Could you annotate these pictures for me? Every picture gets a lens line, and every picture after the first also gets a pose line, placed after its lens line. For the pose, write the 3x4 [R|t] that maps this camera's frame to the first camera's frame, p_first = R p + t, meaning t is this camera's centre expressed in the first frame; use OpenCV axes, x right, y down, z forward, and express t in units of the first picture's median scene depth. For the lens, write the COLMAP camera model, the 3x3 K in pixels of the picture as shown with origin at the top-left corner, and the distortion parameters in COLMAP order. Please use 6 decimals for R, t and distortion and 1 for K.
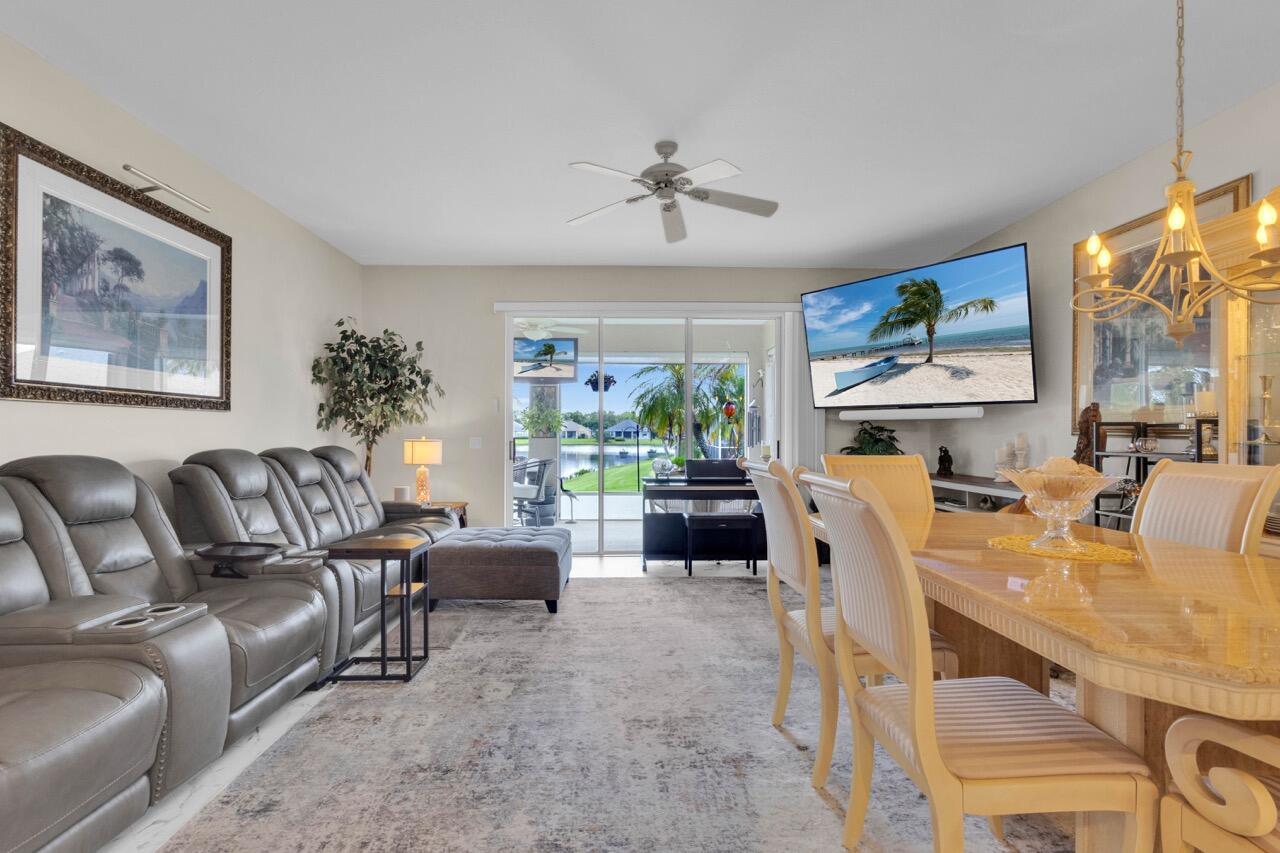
lens RADIAL K [[611.7, 0, 642.4], [0, 611.7, 421.7], [0, 0, 1]] dist [0.006646, 0.000703]
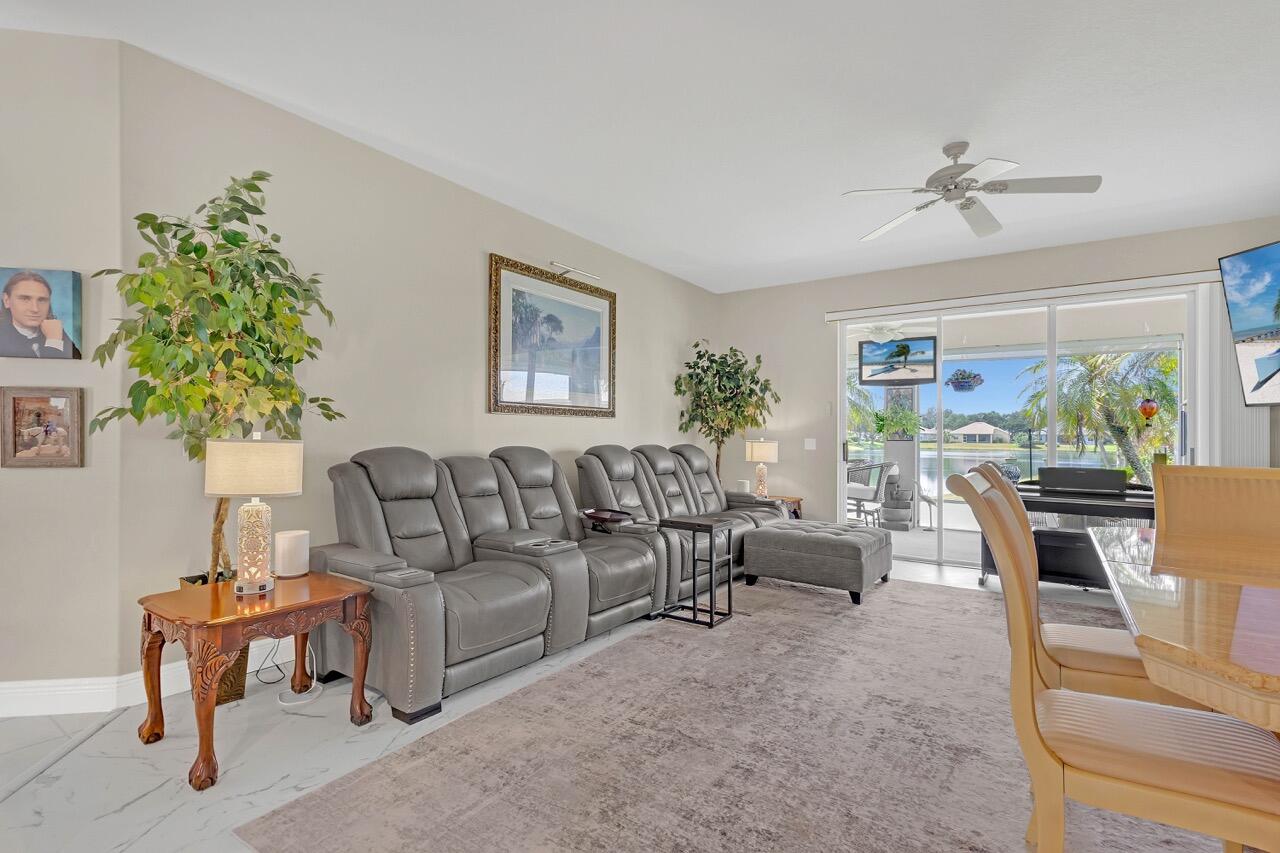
lens RADIAL K [[622.3, 0, 636.6], [0, 622.3, 423.0], [0, 0, 1]] dist [0.003083, 0.000782]
pose [[0.806404, -0.003885, -0.591352, 0.195019], [0.003089, 0.999992, -0.002358, -0.002220], [0.591356, 0.000075, 0.806410, -0.105758]]
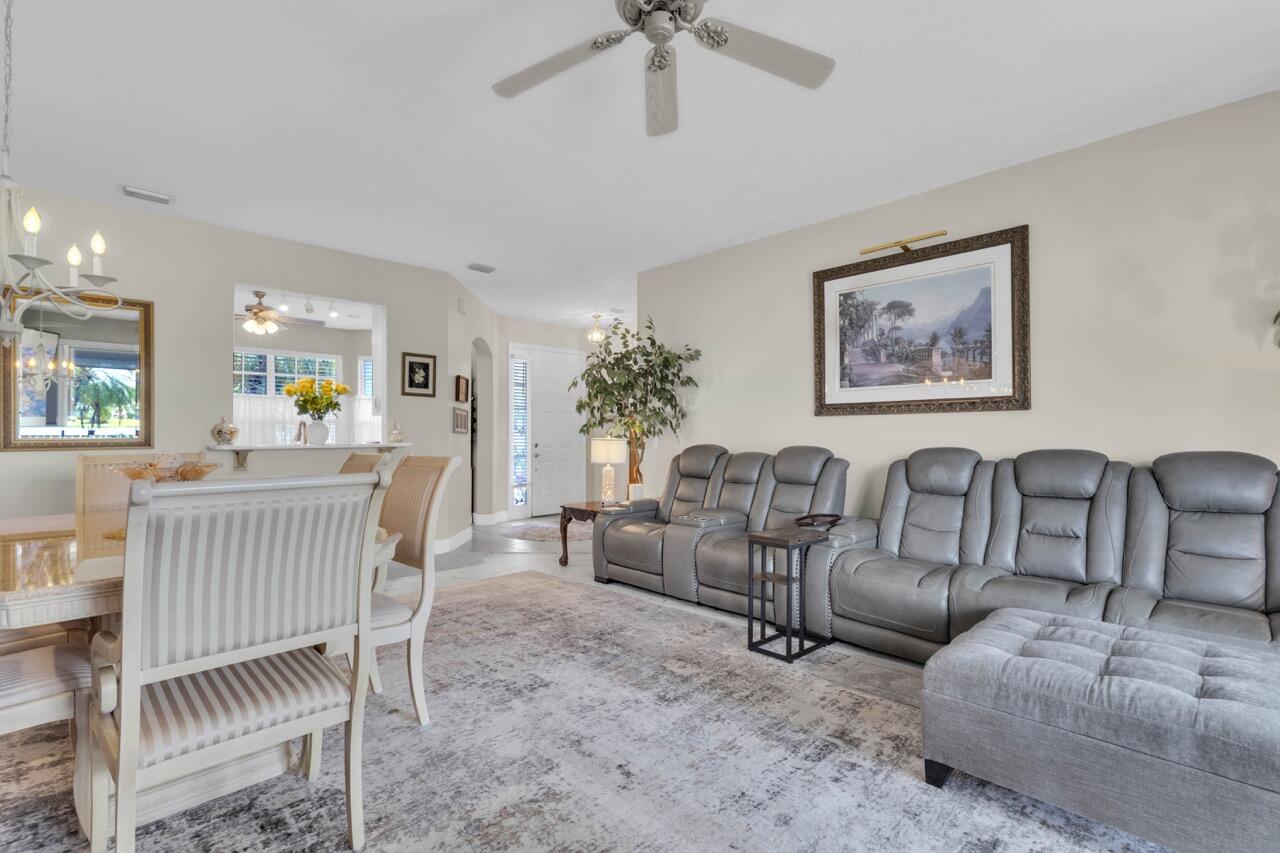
lens RADIAL K [[618.6, 0, 620.2], [0, 618.6, 432.5], [0, 0, 1]] dist [-0.001253, -0.000054]
pose [[-0.771022, -0.005307, -0.636786, 0.398843], [0.013323, 0.999612, -0.024463, 0.031995], [0.636669, -0.027345, -0.770653, 1.289538]]
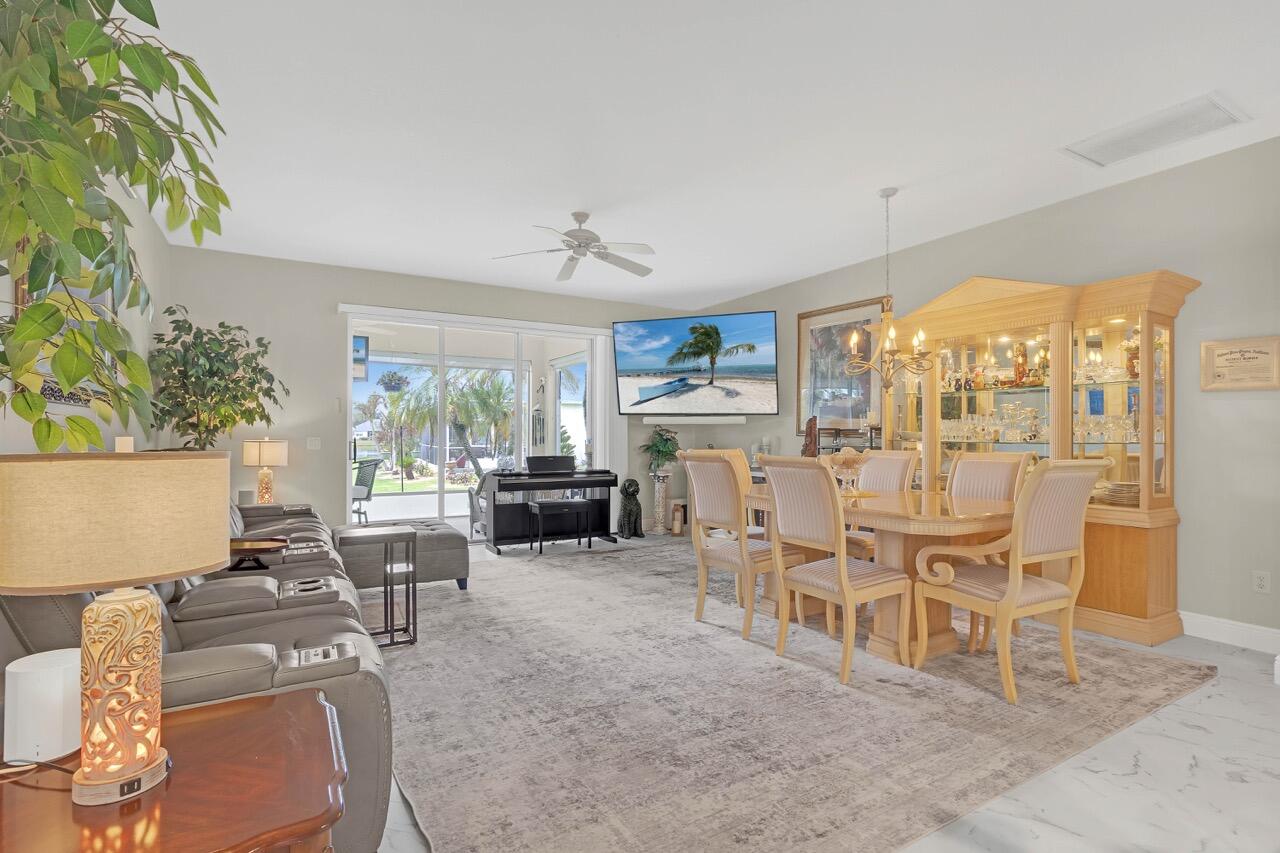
lens RADIAL K [[608.2, 0, 674.3], [0, 608.2, 427.6], [0, 0, 1]] dist [-0.001192, 0.000063]
pose [[0.856627, 0.007693, 0.515878, -0.414880], [-0.012485, 0.999905, 0.005820, -0.005676], [-0.515784, -0.011427, 0.856642, -0.194486]]
